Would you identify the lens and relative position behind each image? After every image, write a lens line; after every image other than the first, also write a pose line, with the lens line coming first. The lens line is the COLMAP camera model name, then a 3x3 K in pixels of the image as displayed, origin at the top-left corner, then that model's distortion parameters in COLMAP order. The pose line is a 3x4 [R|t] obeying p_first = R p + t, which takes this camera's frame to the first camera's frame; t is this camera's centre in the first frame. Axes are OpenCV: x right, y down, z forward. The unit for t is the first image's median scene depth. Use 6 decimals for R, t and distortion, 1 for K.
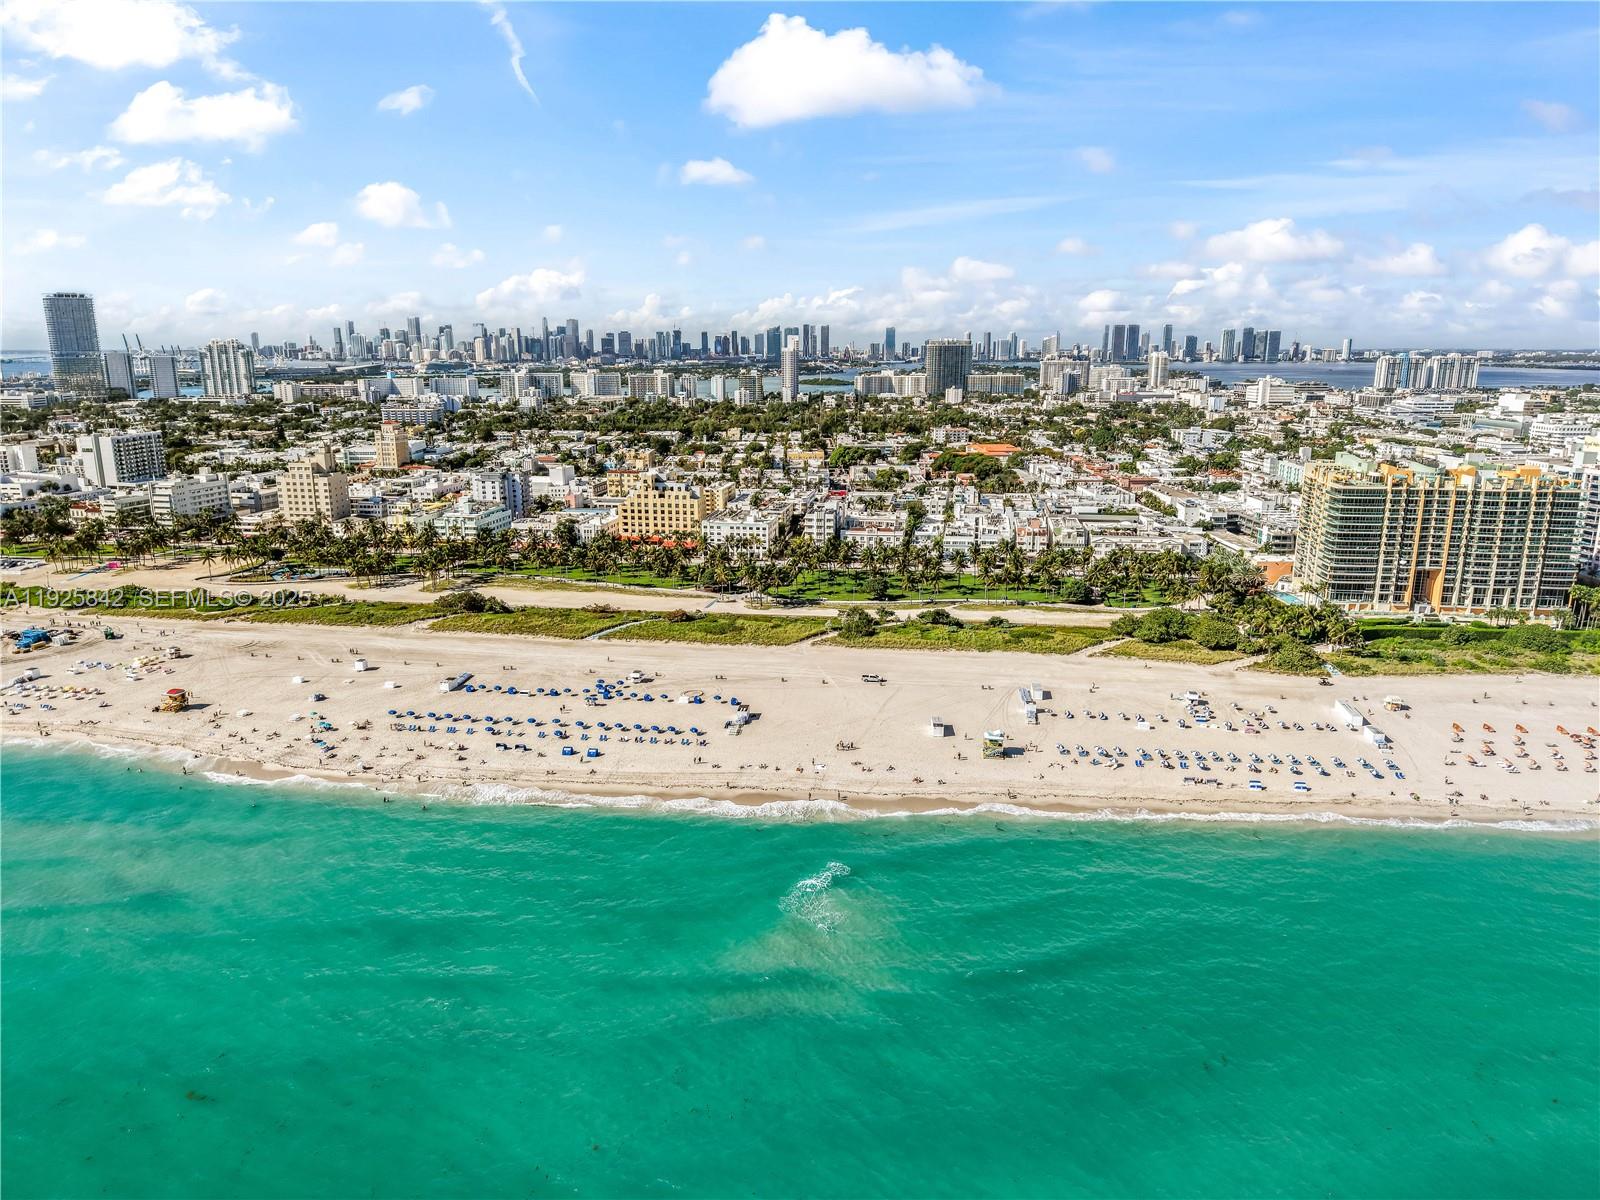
lens RADIAL K [[1069.1, 0, 800.0], [0, 1069.1, 600.0], [0, 0, 1]] dist [0.032637, -0.029605]
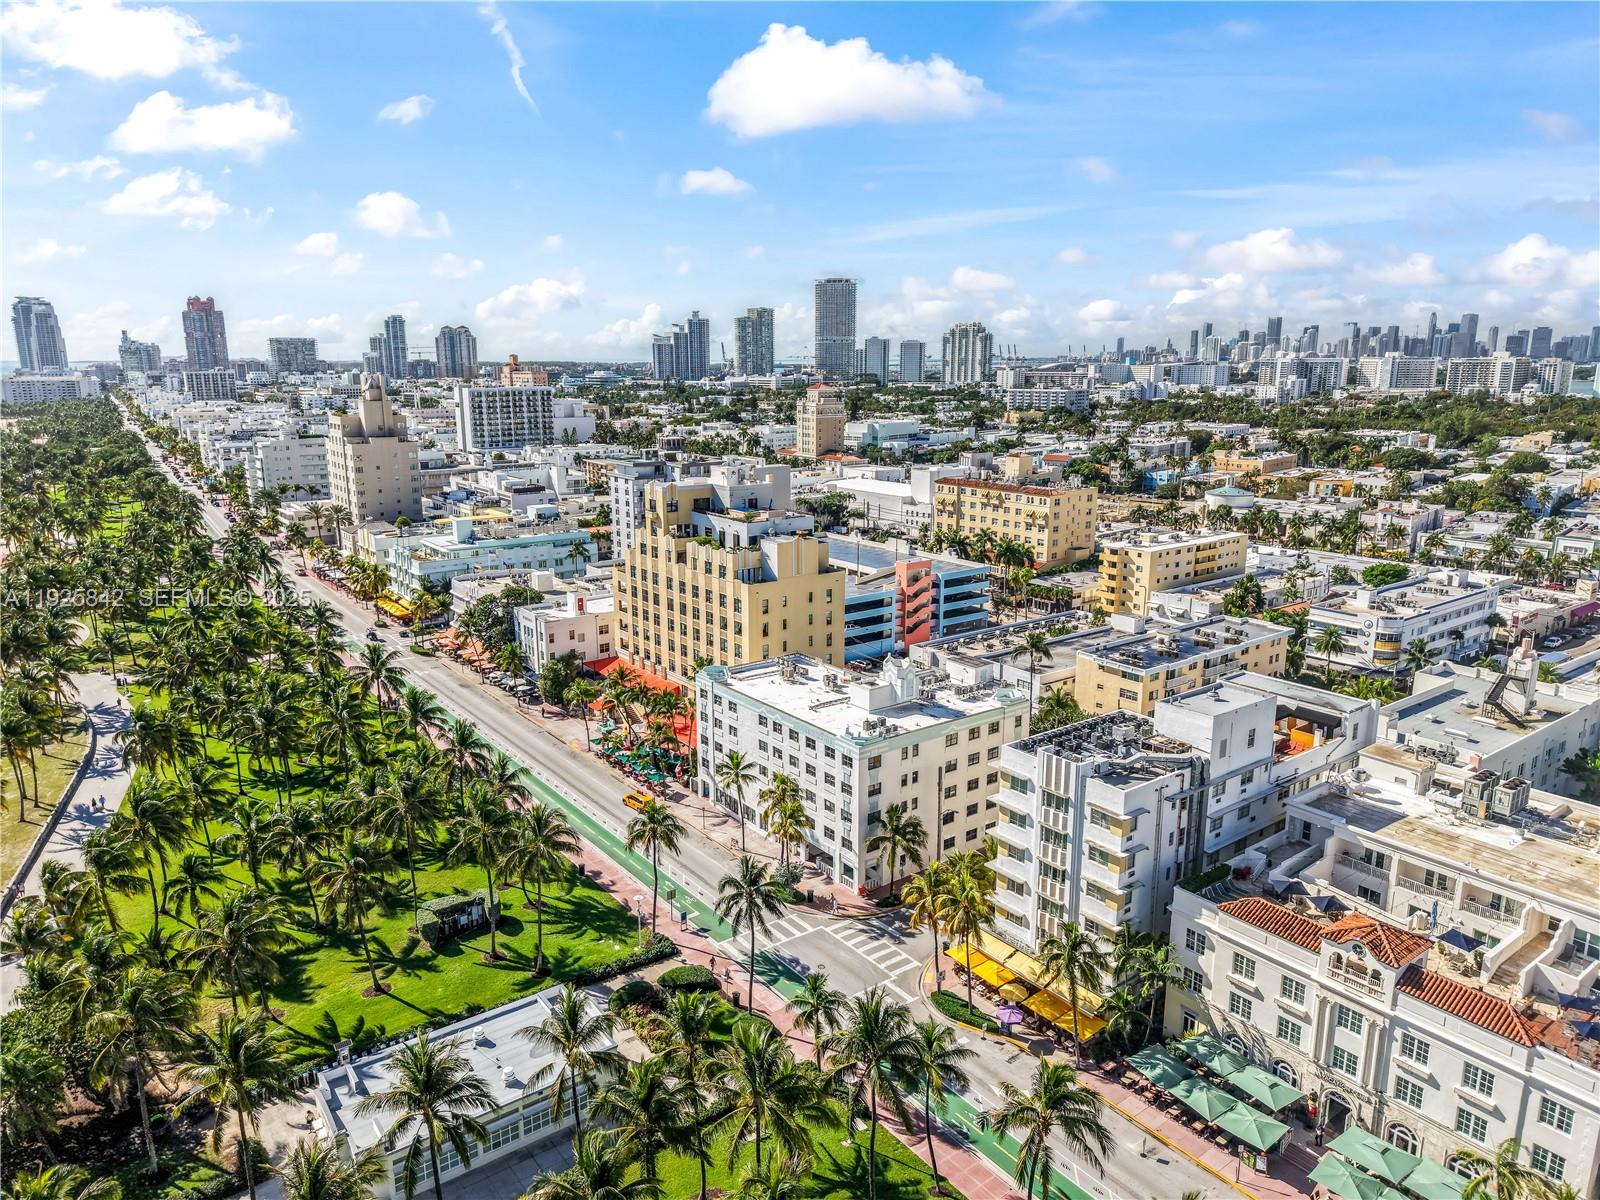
lens RADIAL K [[1069.1, 0, 800.0], [0, 1069.1, 600.0], [0, 0, 1]] dist [0.032637, -0.029605]
pose [[0.712118, 0.153734, -0.685021, 0.101800], [-0.161070, 0.985480, 0.053721, -0.106332], [0.683333, 0.072081, 0.726540, 0.802917]]
